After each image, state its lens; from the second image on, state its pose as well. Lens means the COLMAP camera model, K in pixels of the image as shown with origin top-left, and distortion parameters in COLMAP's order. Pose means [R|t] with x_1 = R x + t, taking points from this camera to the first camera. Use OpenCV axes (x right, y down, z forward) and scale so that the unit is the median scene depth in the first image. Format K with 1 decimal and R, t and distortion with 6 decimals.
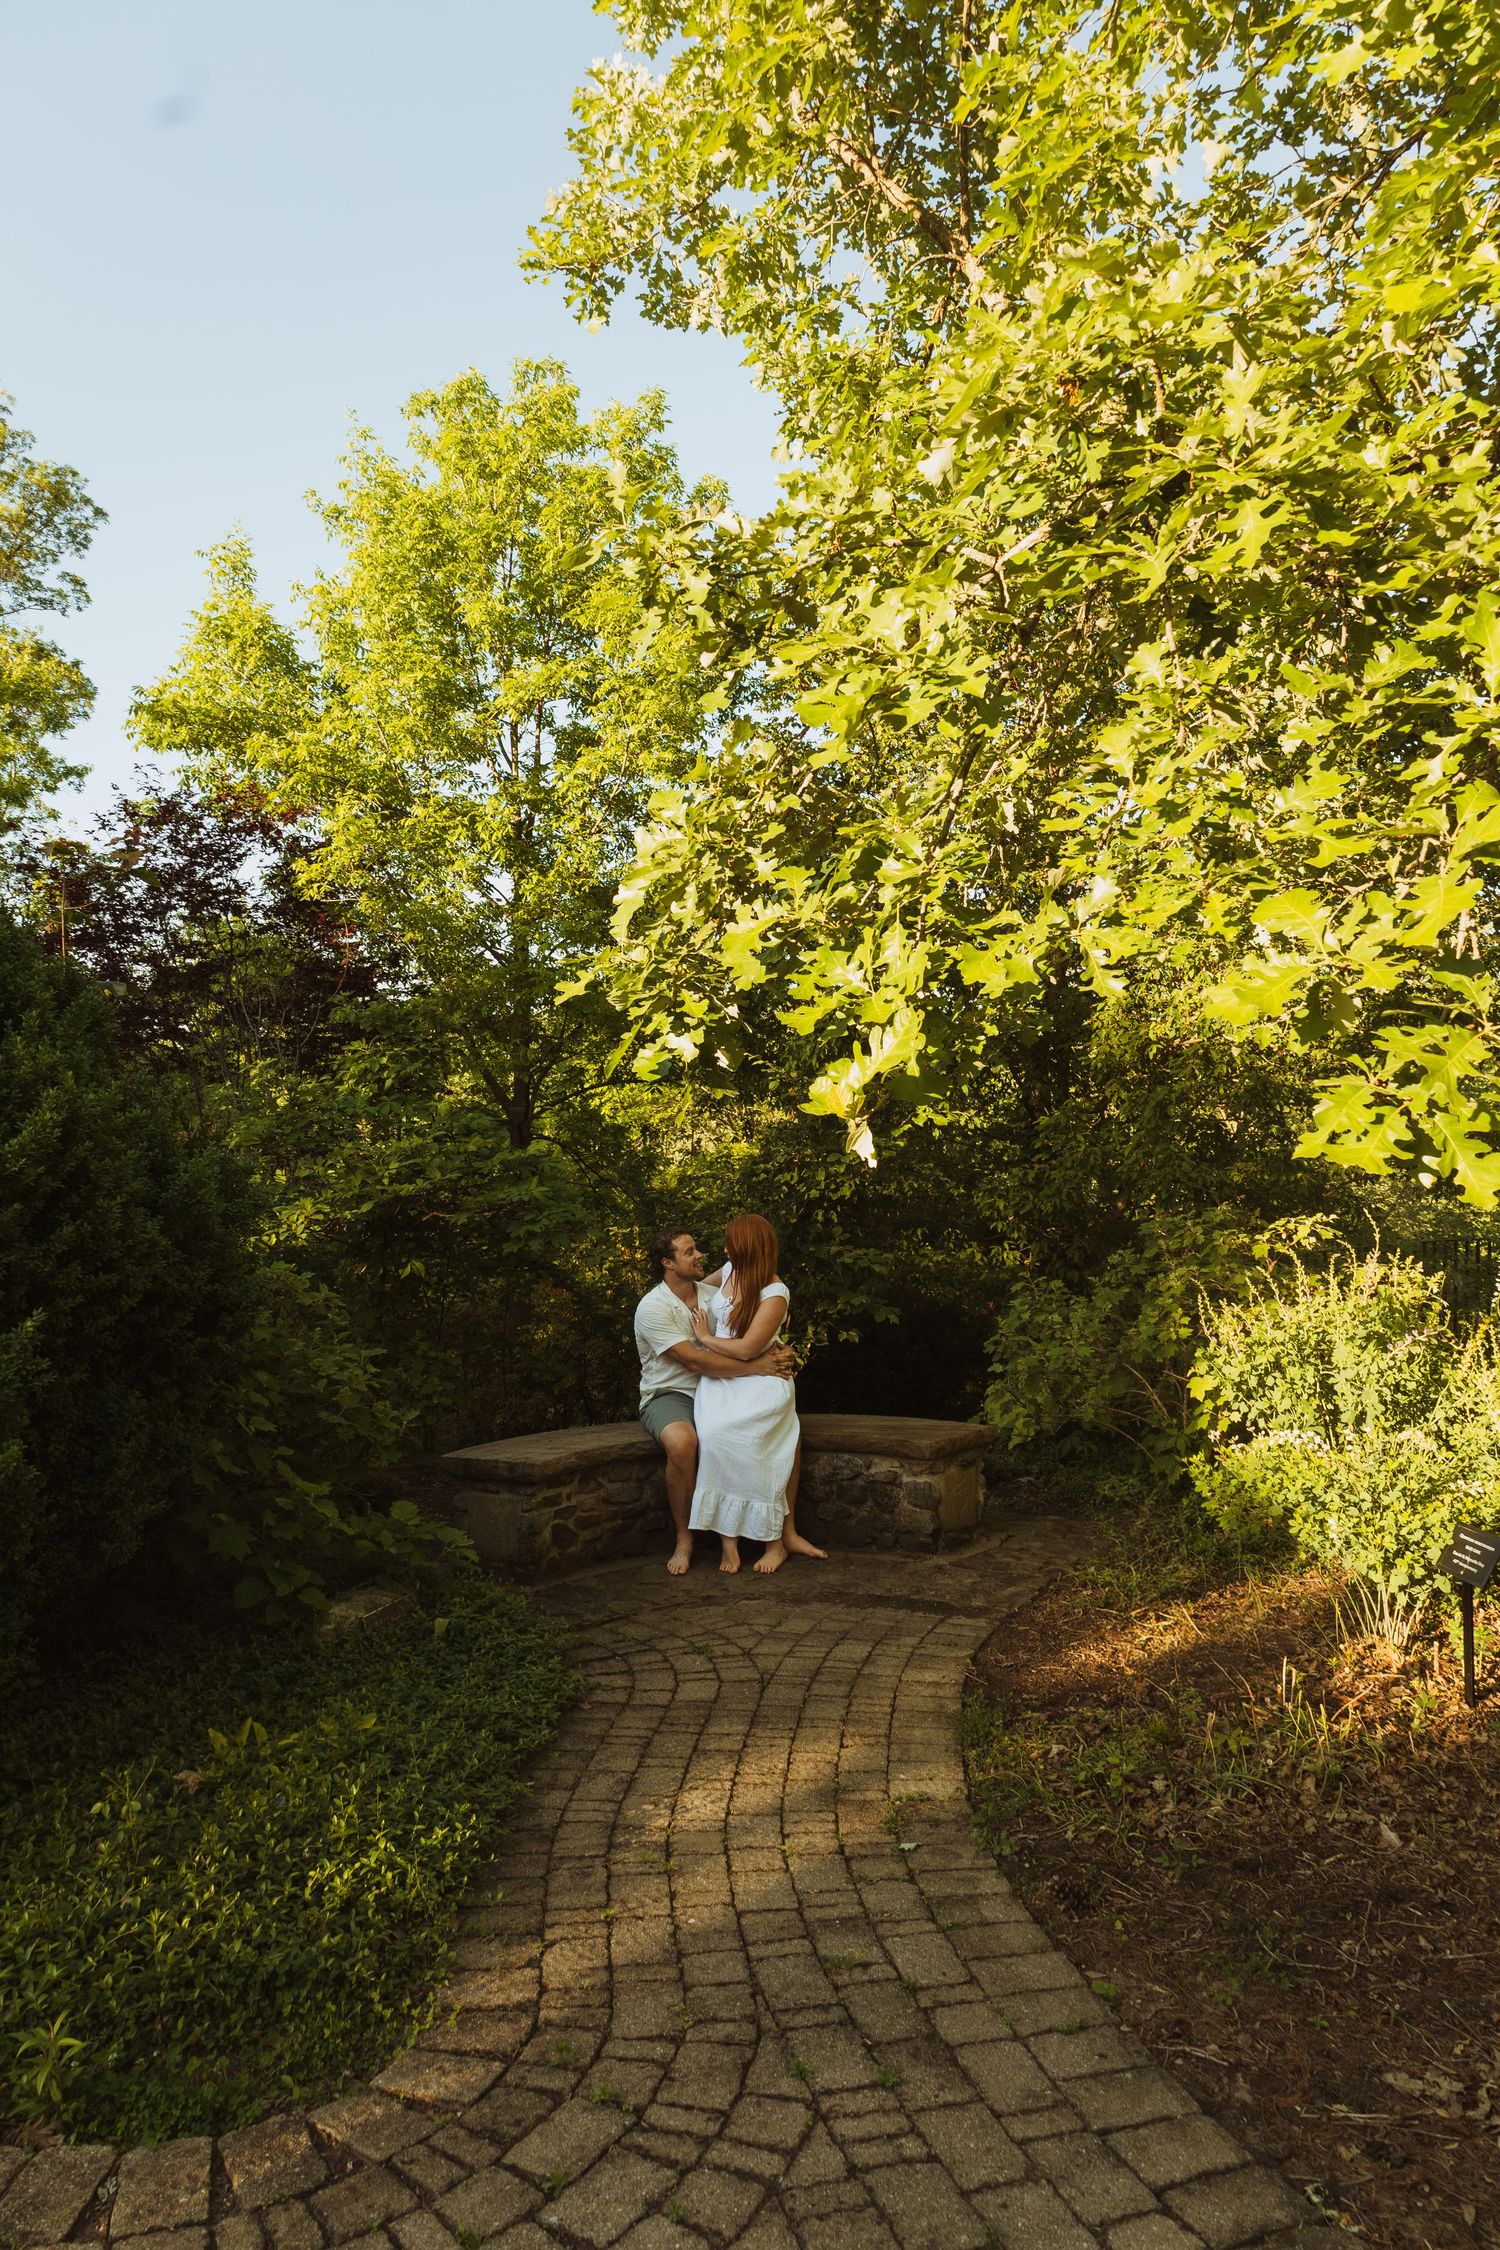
lens RADIAL K [[1478.6, 0, 756.7], [0, 1478.6, 1123.1], [0, 0, 1]] dist [0.000035, 0.000652]
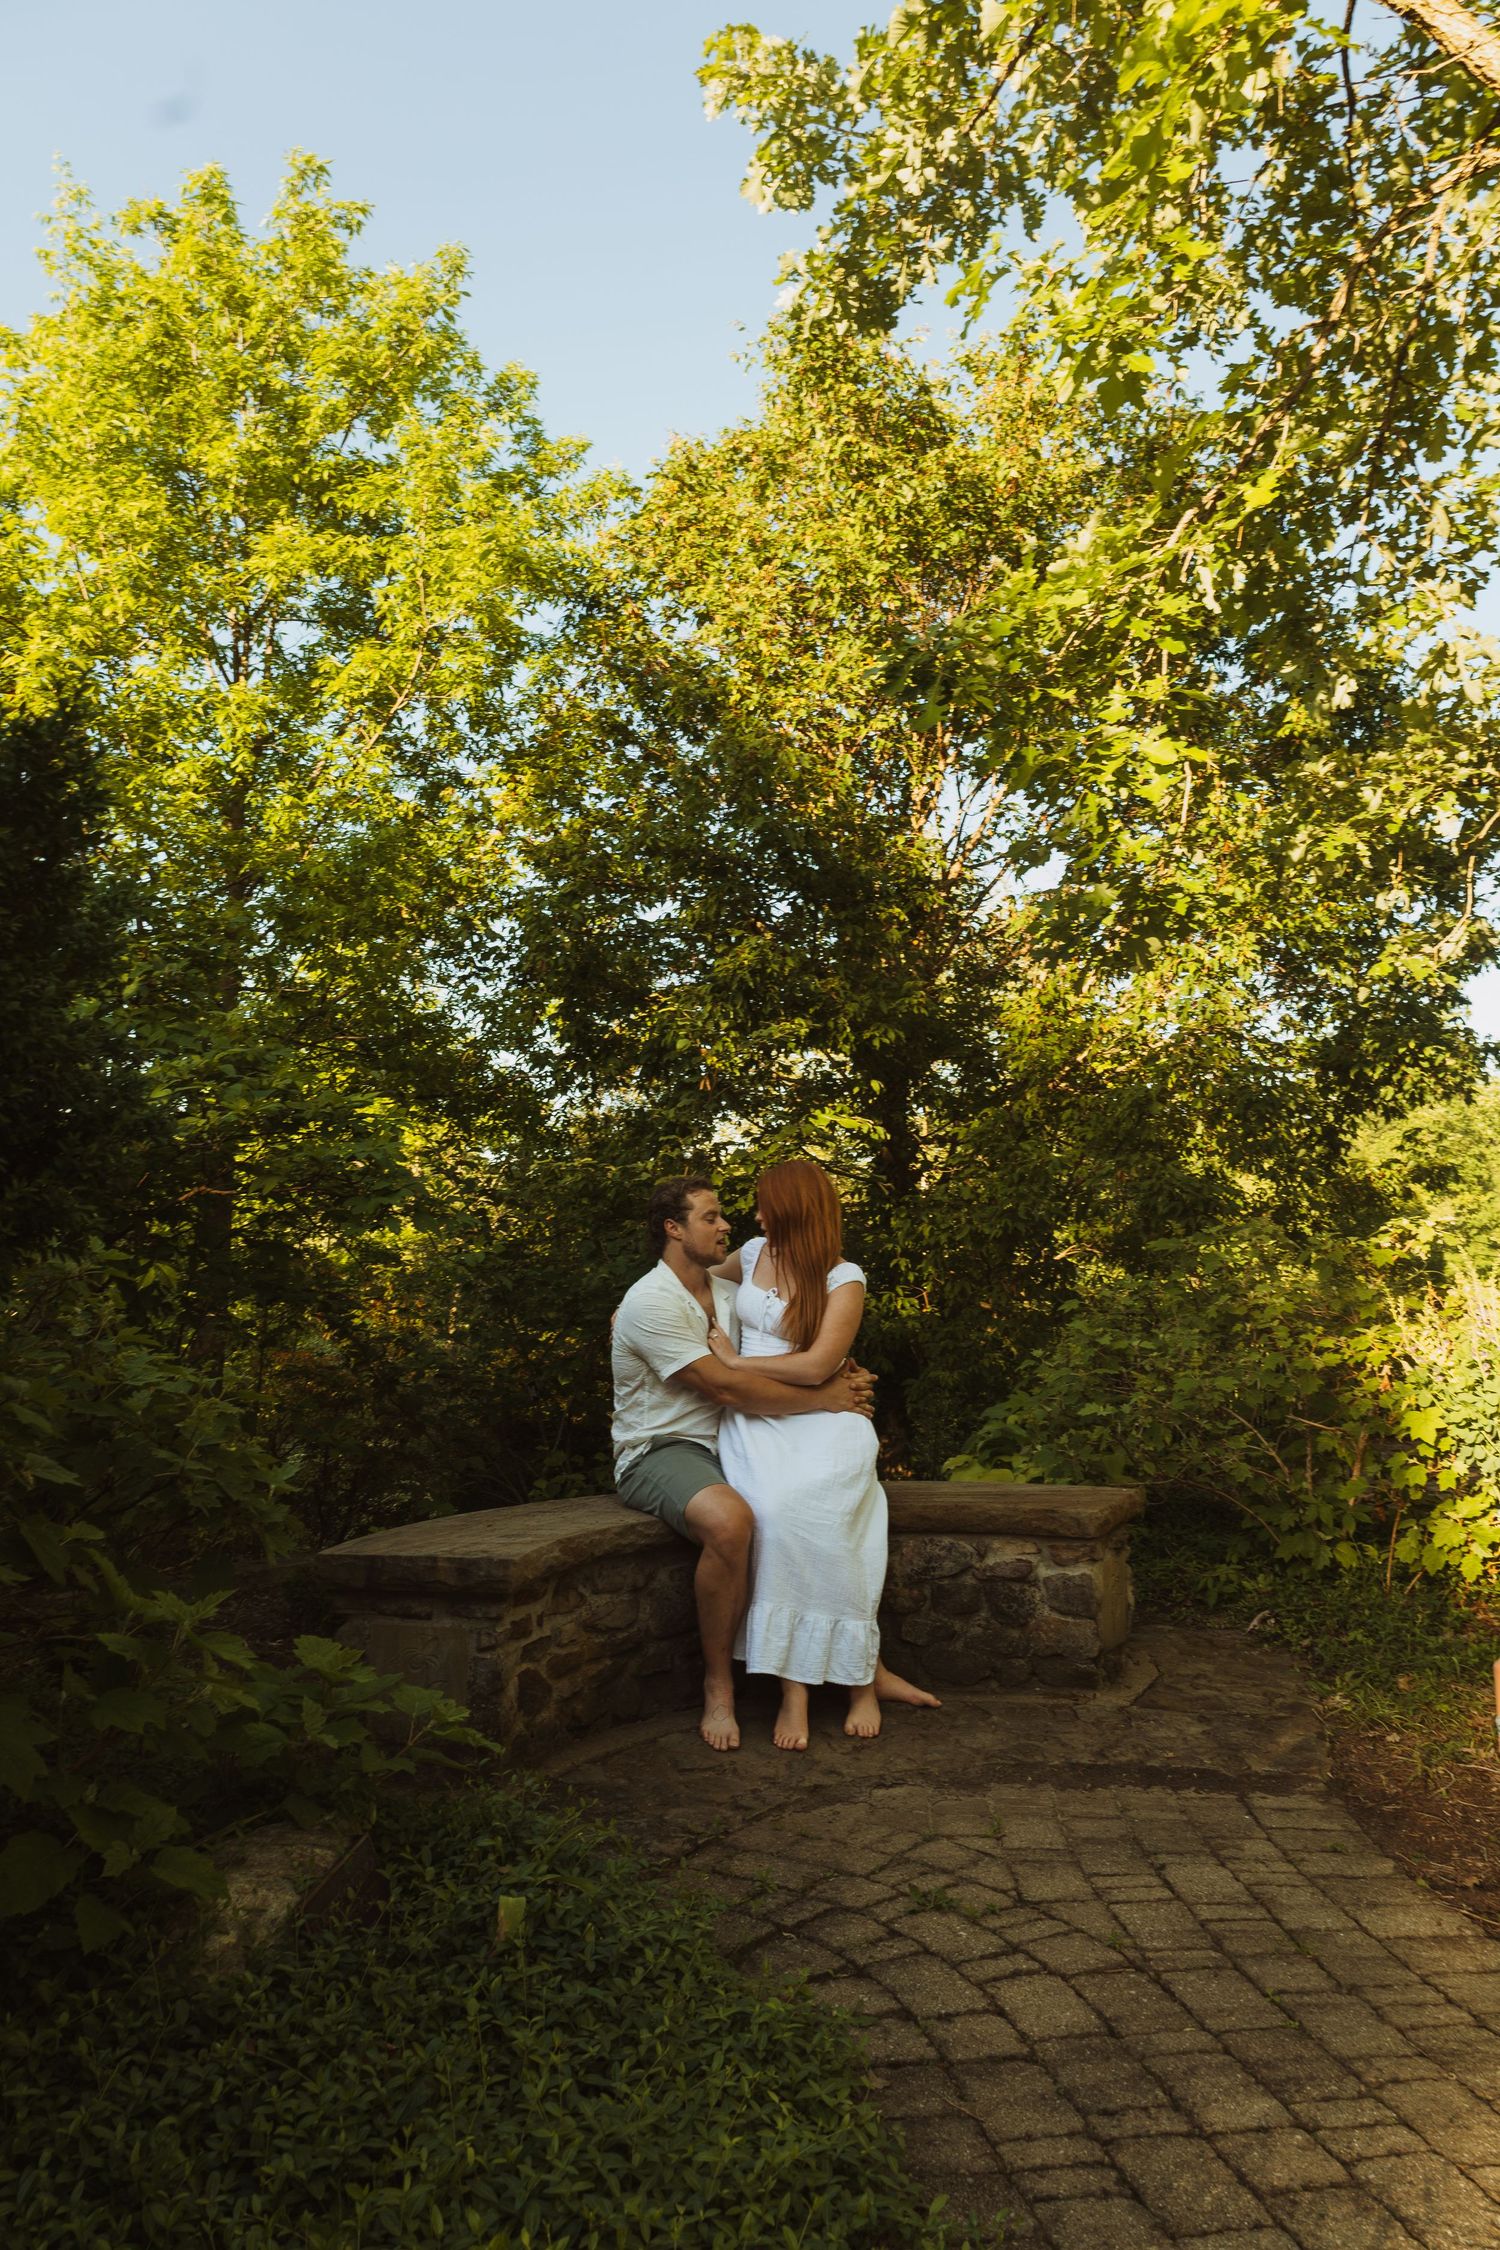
lens RADIAL K [[1478.6, 0, 756.7], [0, 1478.6, 1123.1], [0, 0, 1]] dist [0.000035, 0.000652]
pose [[0.962740, 0.046533, 0.266397, -0.202284], [-0.023319, 0.995700, -0.089651, 0.108317], [-0.269423, 0.080098, 0.959685, 0.405853]]
